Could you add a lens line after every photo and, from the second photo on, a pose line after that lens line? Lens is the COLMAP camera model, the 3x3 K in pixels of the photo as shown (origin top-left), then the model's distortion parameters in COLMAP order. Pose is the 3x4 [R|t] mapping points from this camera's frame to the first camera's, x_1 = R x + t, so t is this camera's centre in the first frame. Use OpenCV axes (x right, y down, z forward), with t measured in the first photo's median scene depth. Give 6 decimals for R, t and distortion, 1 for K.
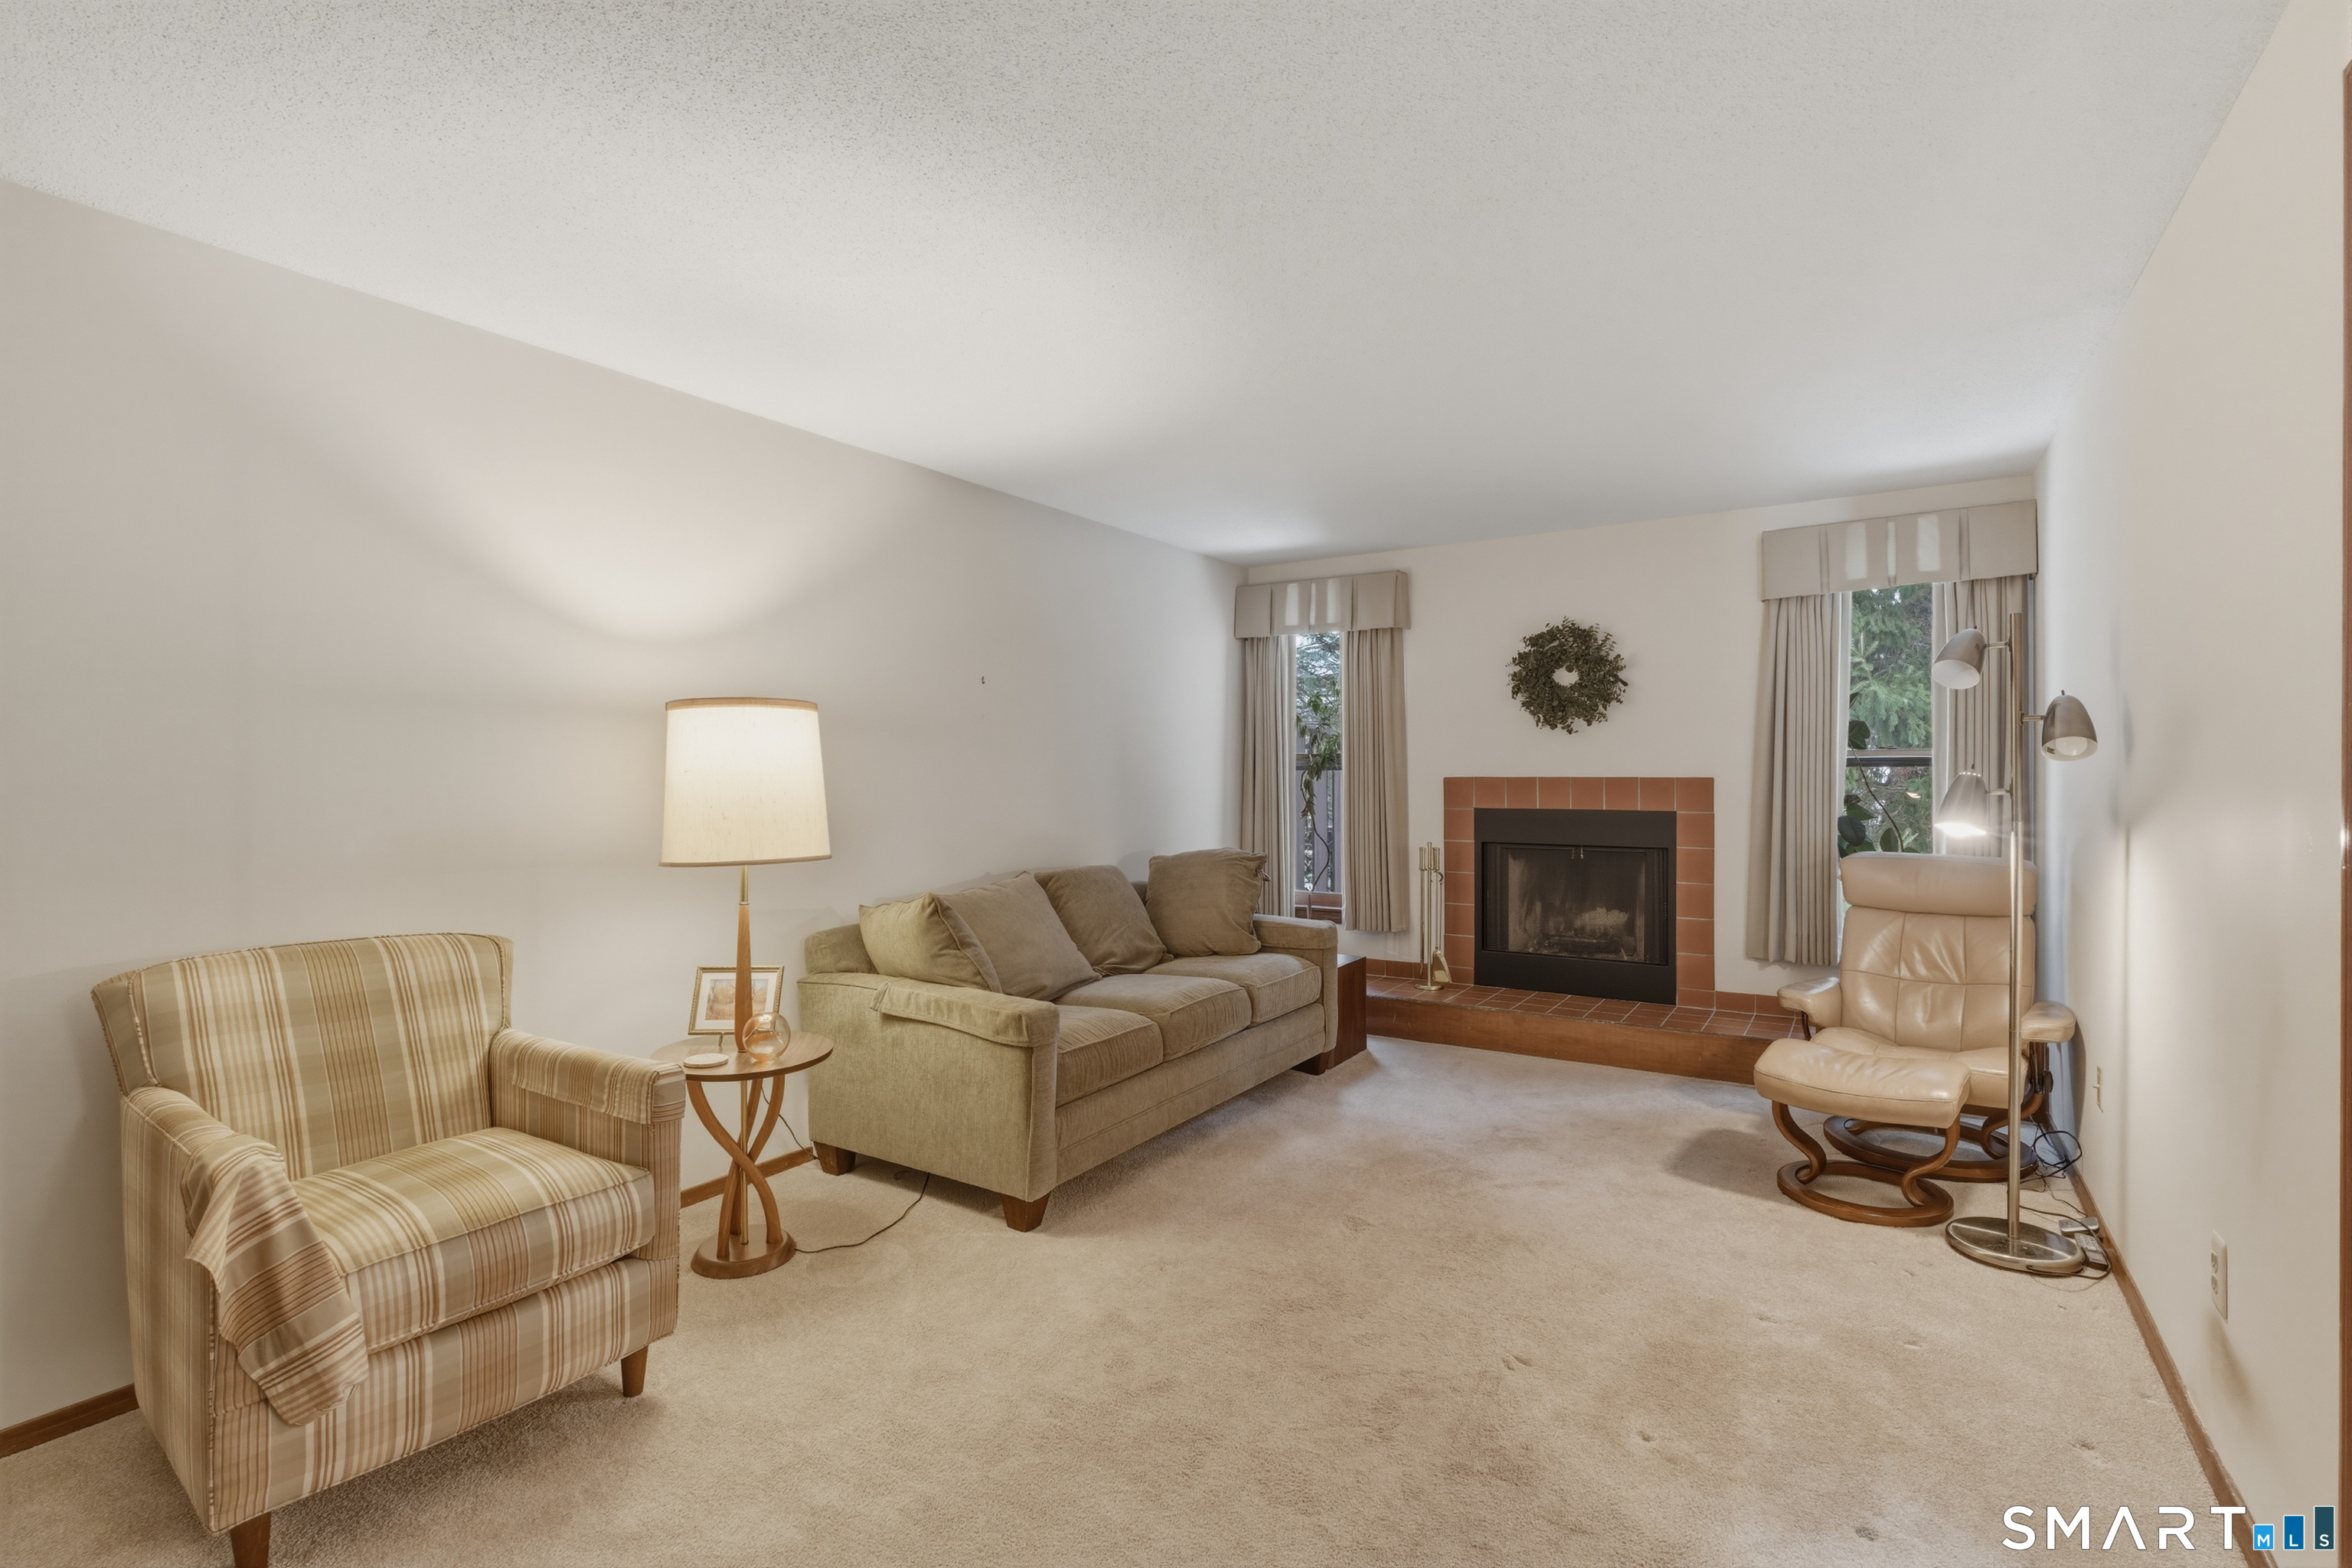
lens RADIAL K [[1143.8, 0, 1176.0], [0, 1143.8, 784.0], [0, 0, 1]] dist [-0.016197, 0.000377]
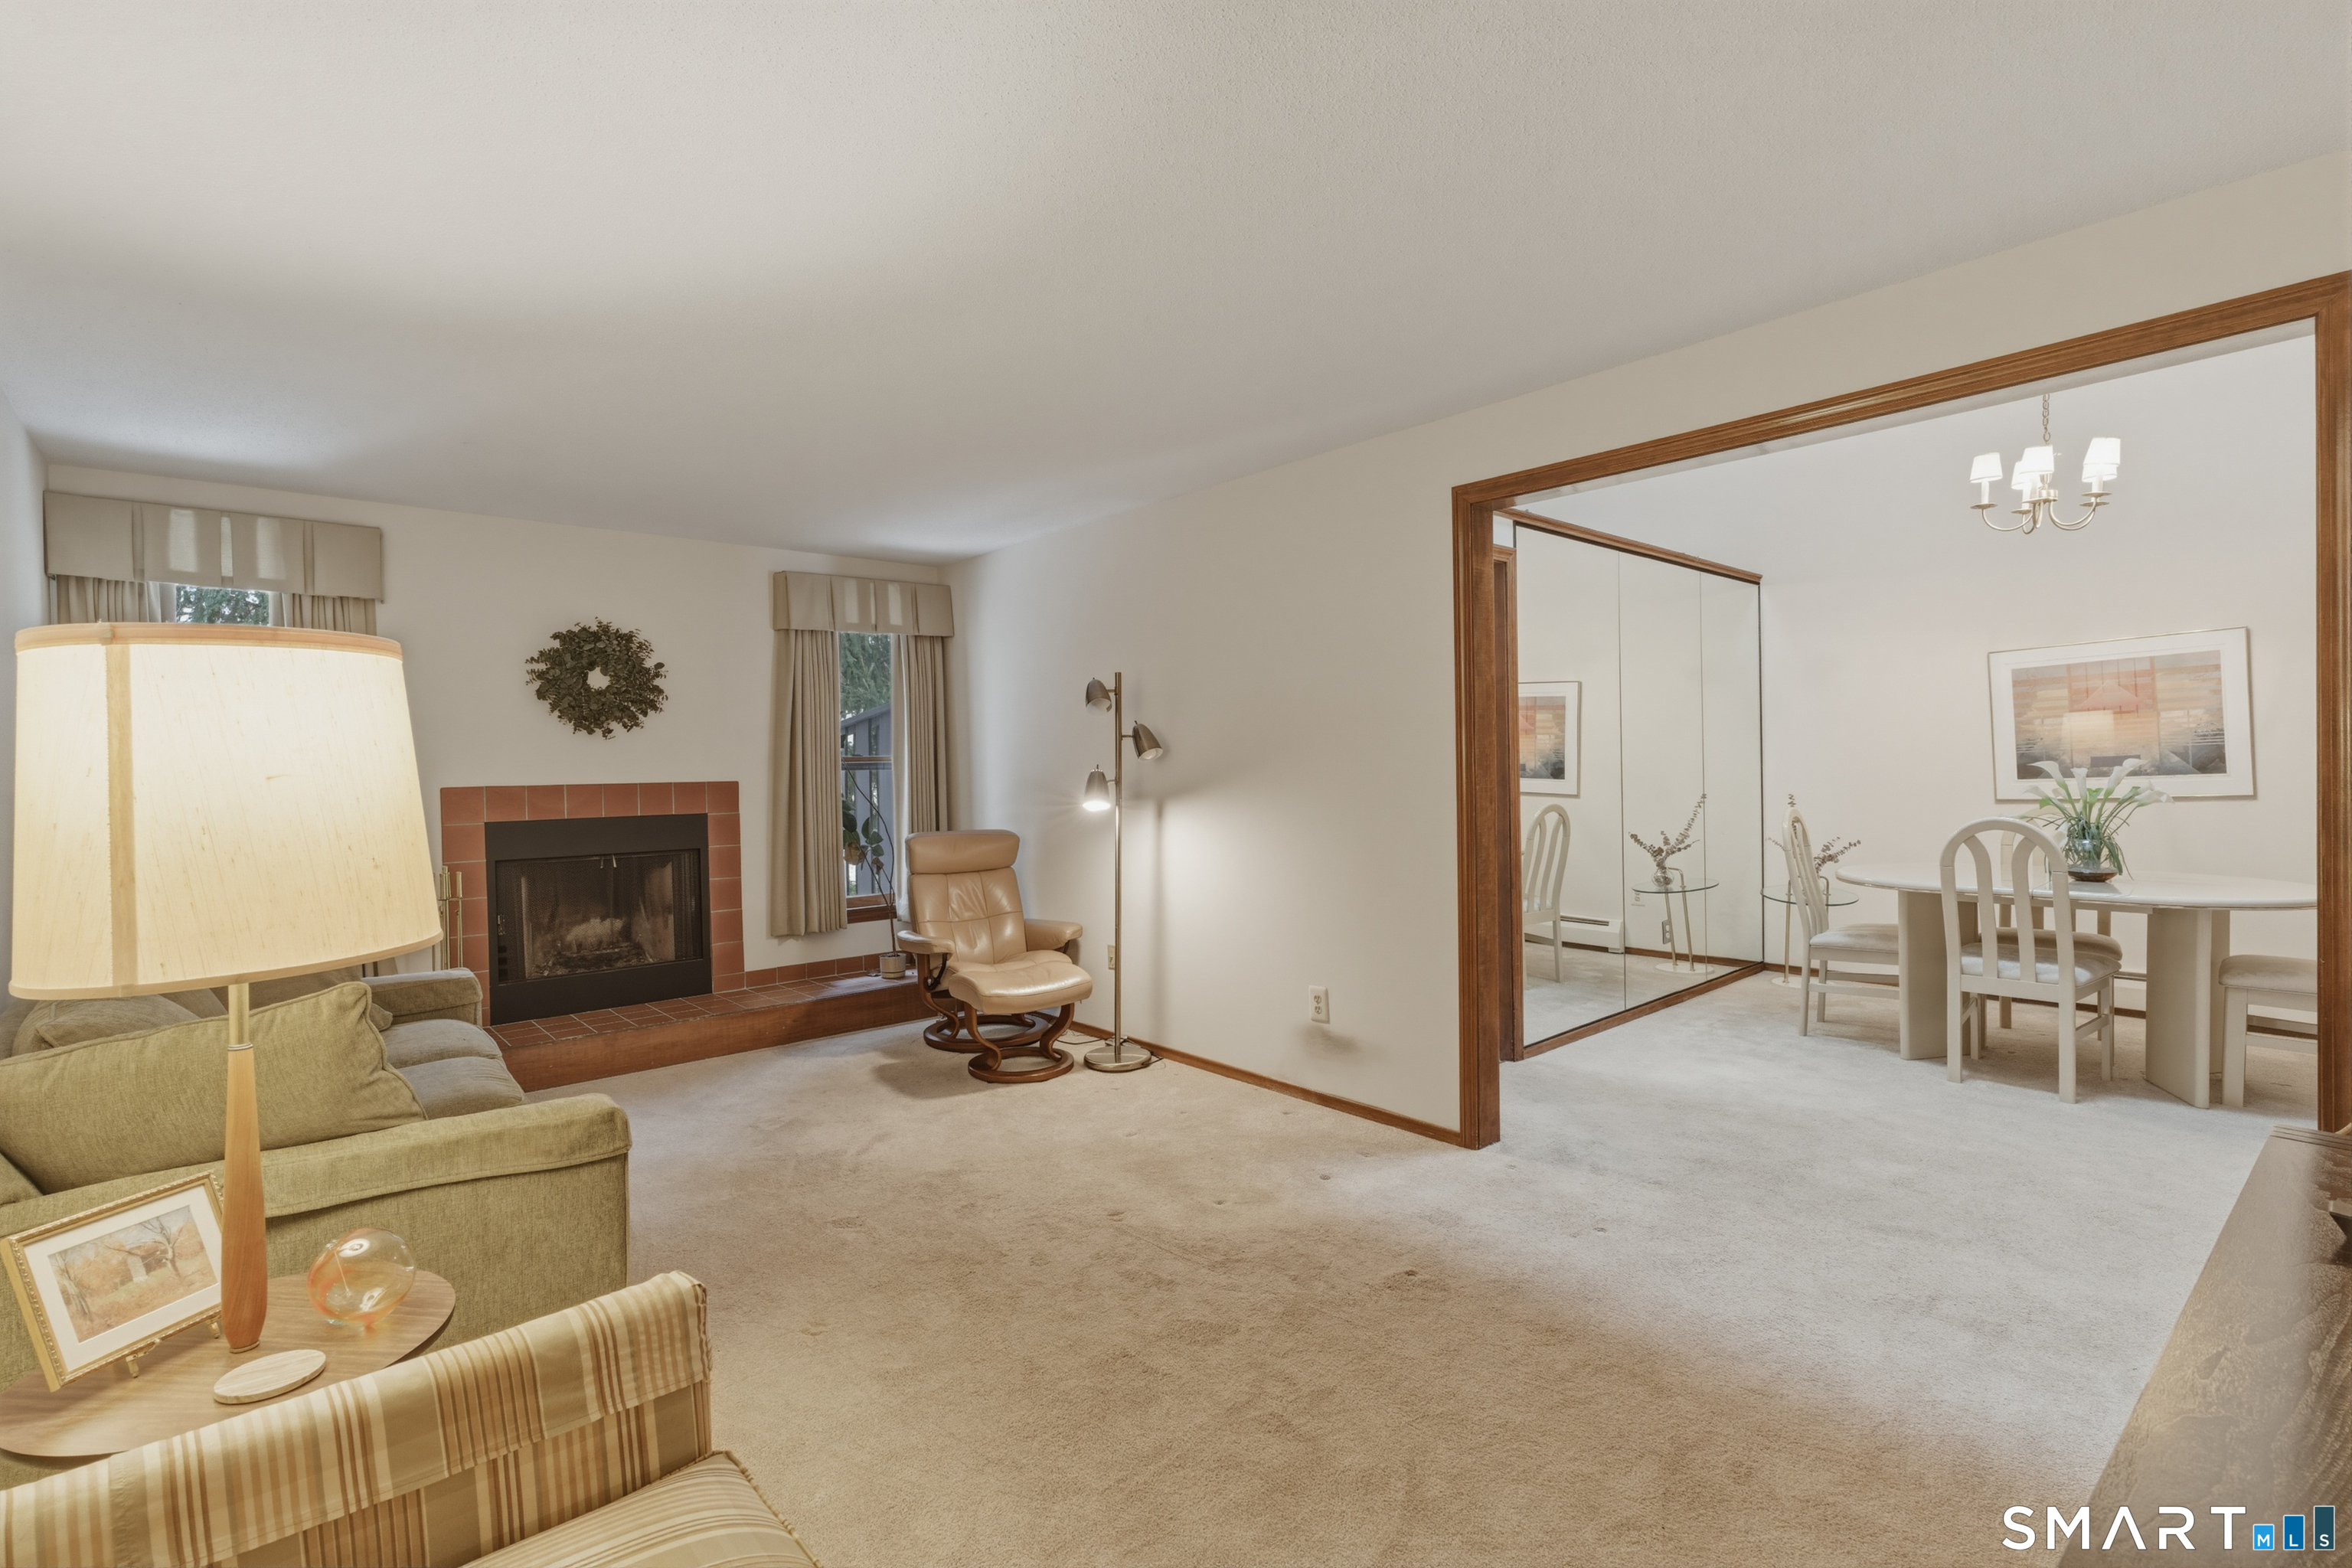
lens RADIAL K [[1130.8, 0, 1176.0], [0, 1130.8, 784.0], [0, 0, 1]] dist [-0.003118, -0.000103]
pose [[0.231121, -0.016363, 0.972787, -0.503296], [0.028633, 0.999540, 0.010010, -0.001692], [-0.972504, 0.025540, 0.231484, 0.325236]]
